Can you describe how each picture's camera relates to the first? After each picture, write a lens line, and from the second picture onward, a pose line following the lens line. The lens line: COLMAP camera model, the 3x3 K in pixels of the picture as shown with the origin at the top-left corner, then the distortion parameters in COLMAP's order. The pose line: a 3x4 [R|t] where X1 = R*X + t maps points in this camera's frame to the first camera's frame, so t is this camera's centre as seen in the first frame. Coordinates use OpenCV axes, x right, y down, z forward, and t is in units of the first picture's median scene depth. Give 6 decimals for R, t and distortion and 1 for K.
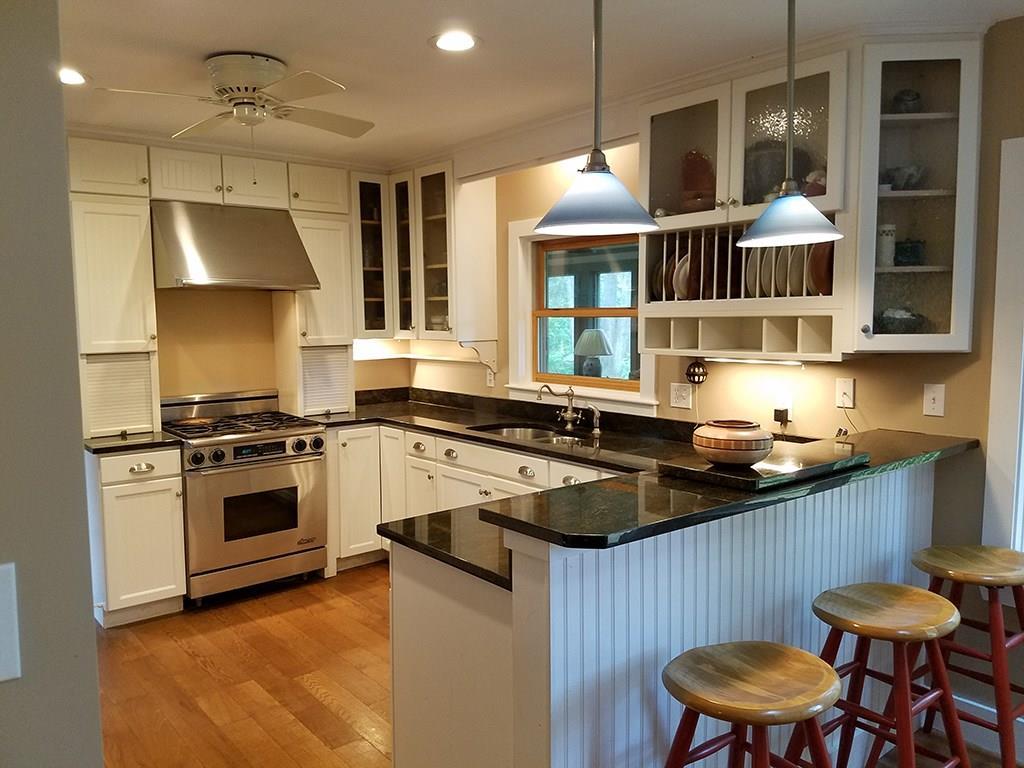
lens RADIAL K [[770.0, 0, 512.0], [0, 770.0, 384.0], [0, 0, 1]] dist [0.000369, 0.001508]
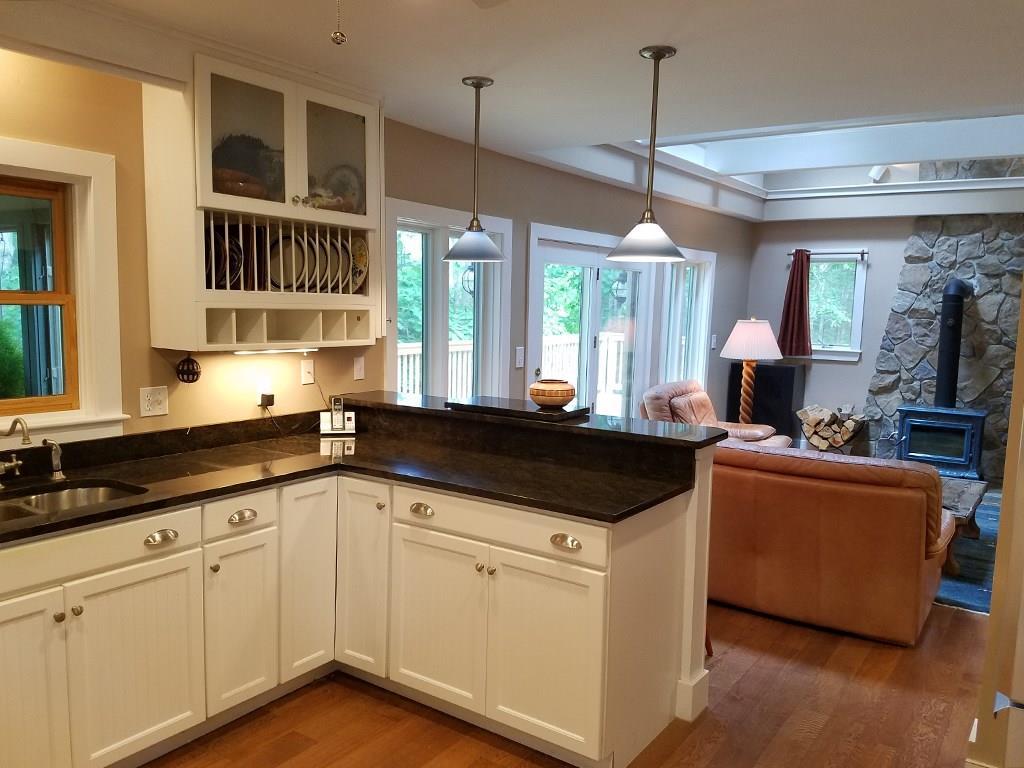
lens RADIAL K [[770.0, 0, 512.0], [0, 770.0, 384.0], [0, 0, 1]] dist [0.000369, 0.001508]
pose [[-0.285546, -0.103535, 0.952756, -0.754841], [0.054580, 0.990777, 0.124025, -0.094818], [-0.956809, 0.087416, -0.277262, 0.952081]]
